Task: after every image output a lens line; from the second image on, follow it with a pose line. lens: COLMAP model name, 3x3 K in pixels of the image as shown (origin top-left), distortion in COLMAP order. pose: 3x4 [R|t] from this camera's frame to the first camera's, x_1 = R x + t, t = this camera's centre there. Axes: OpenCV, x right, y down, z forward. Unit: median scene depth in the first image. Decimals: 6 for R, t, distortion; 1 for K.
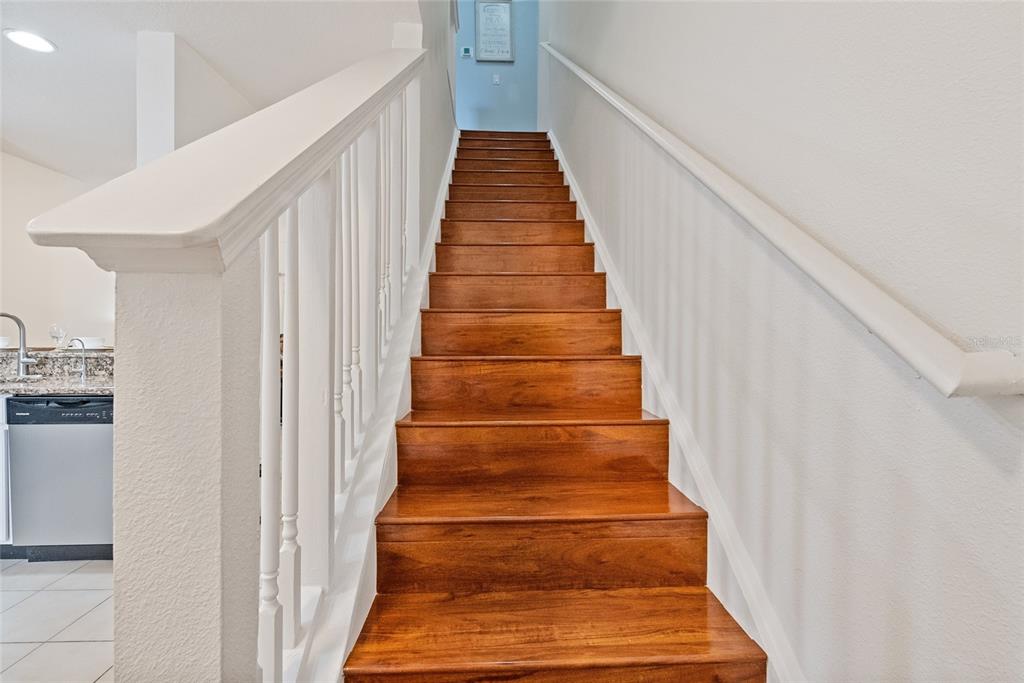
lens RADIAL K [[465.0, 0, 514.3], [0, 465.0, 337.1], [0, 0, 1]] dist [-0.000695, -0.000958]
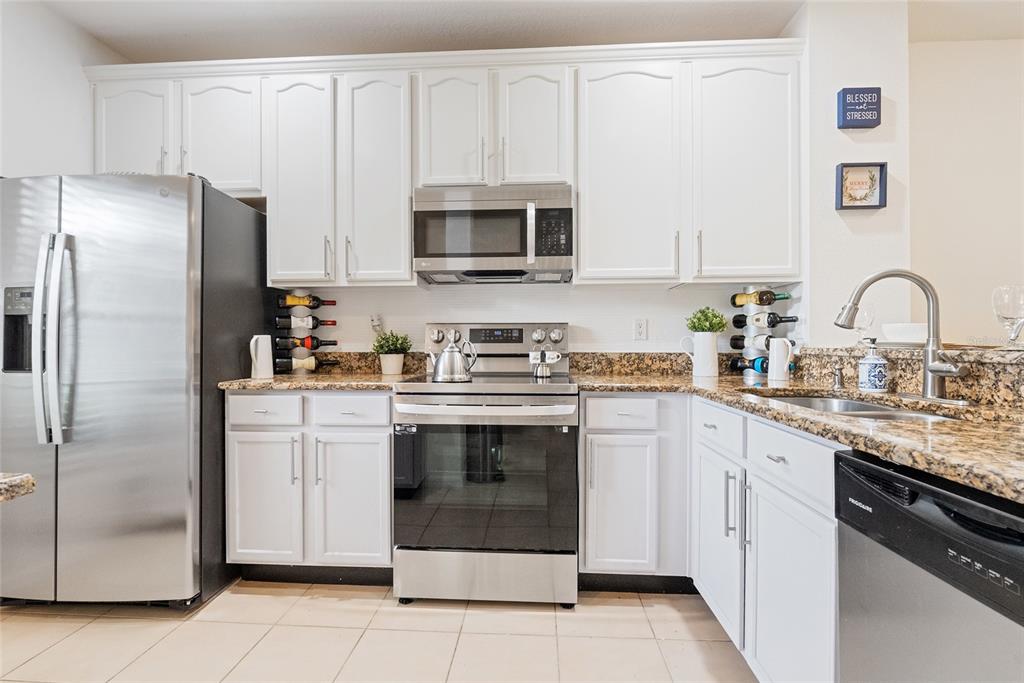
lens RADIAL K [[465.0, 0, 514.8], [0, 465.0, 346.5], [0, 0, 1]] dist [-0.000695, -0.000958]
pose [[-0.103544, 0.000566, -0.994625, -0.540867], [-0.012181, 0.999924, 0.001837, 0.034228], [0.994550, 0.012305, -0.103530, 0.623034]]
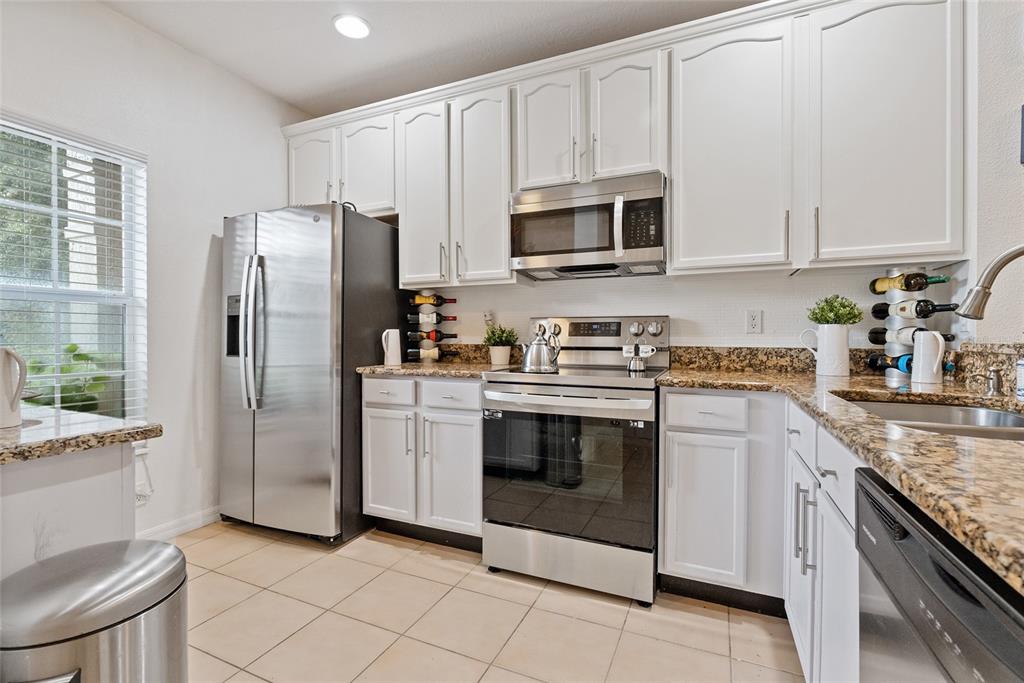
lens RADIAL K [[465.0, 0, 520.6], [0, 465.0, 341.7], [0, 0, 1]] dist [-0.000695, -0.000958]
pose [[-0.444987, 0.003473, -0.895530, -0.545477], [-0.015571, 0.999811, 0.011614, 0.032855], [0.895402, 0.019112, -0.444849, 0.705647]]
